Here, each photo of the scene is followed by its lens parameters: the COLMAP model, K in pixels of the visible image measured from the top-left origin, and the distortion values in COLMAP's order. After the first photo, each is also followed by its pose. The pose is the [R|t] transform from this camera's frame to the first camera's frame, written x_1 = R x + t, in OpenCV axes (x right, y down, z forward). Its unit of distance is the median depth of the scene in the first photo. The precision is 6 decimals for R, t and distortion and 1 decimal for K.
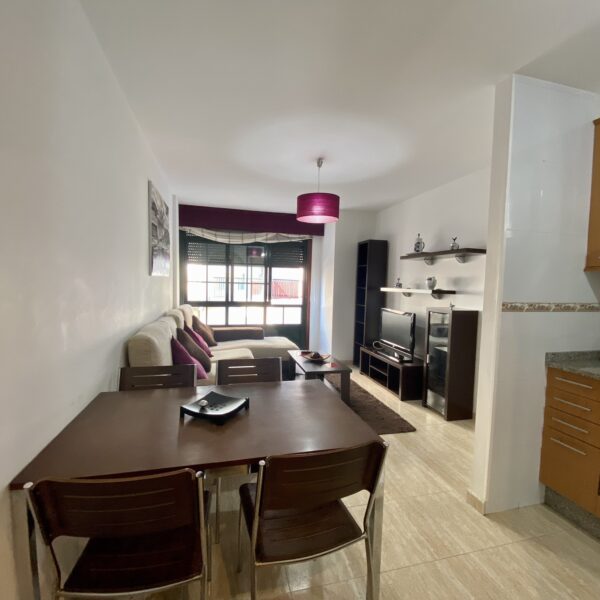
lens RADIAL K [[323.9, 0, 297.3], [0, 323.9, 302.8], [0, 0, 1]] dist [0.045997, -0.039041]
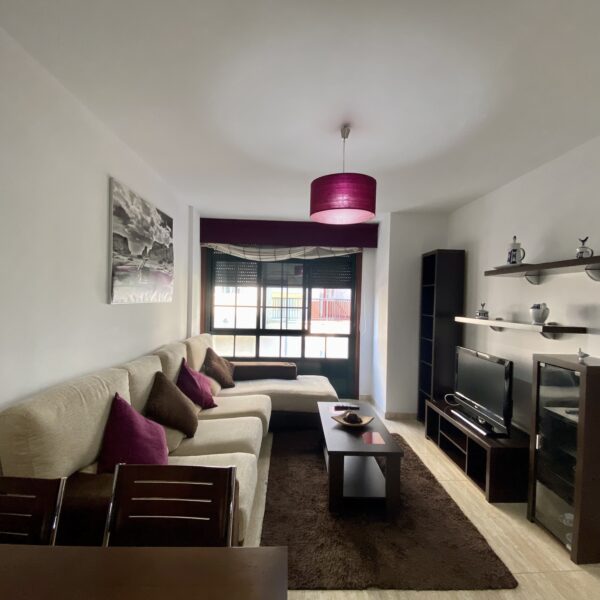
lens RADIAL K [[323.9, 0, 297.3], [0, 323.9, 302.8], [0, 0, 1]] dist [0.045997, -0.039041]
pose [[0.975839, 0.000340, -0.218492, 0.070781], [-0.012906, 0.998342, -0.056090, -0.028445], [0.218110, 0.057554, 0.974226, 0.211382]]
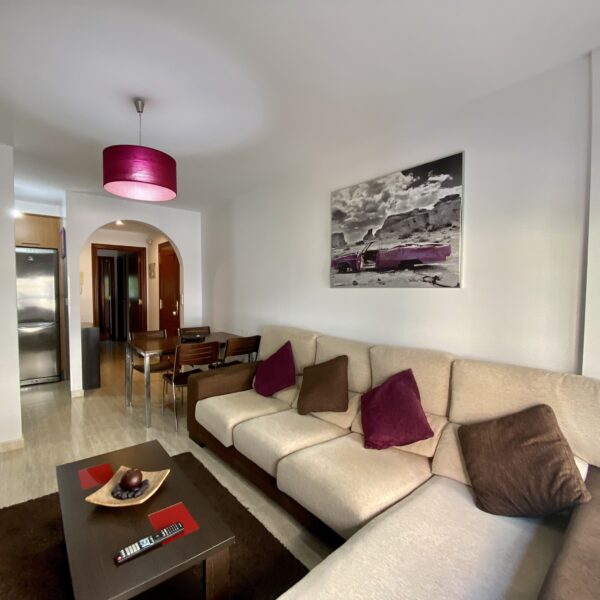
lens RADIAL K [[323.9, 0, 297.3], [0, 323.9, 302.8], [0, 0, 1]] dist [0.045997, -0.039041]
pose [[-0.898376, -0.013998, -0.439003, 0.040588], [-0.057784, 0.994572, 0.086536, -0.067368], [0.435409, 0.103109, -0.894309, 1.041998]]
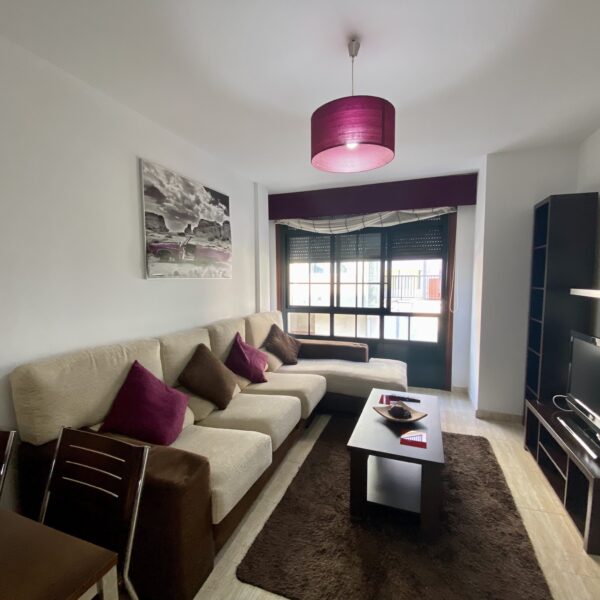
lens RADIAL K [[323.9, 0, 297.3], [0, 323.9, 302.8], [0, 0, 1]] dist [0.045997, -0.039041]
pose [[0.823898, 0.012058, -0.566611, 0.172643], [-0.010332, 0.999927, 0.006256, -0.019625], [0.566645, 0.000700, 0.823962, 0.314410]]
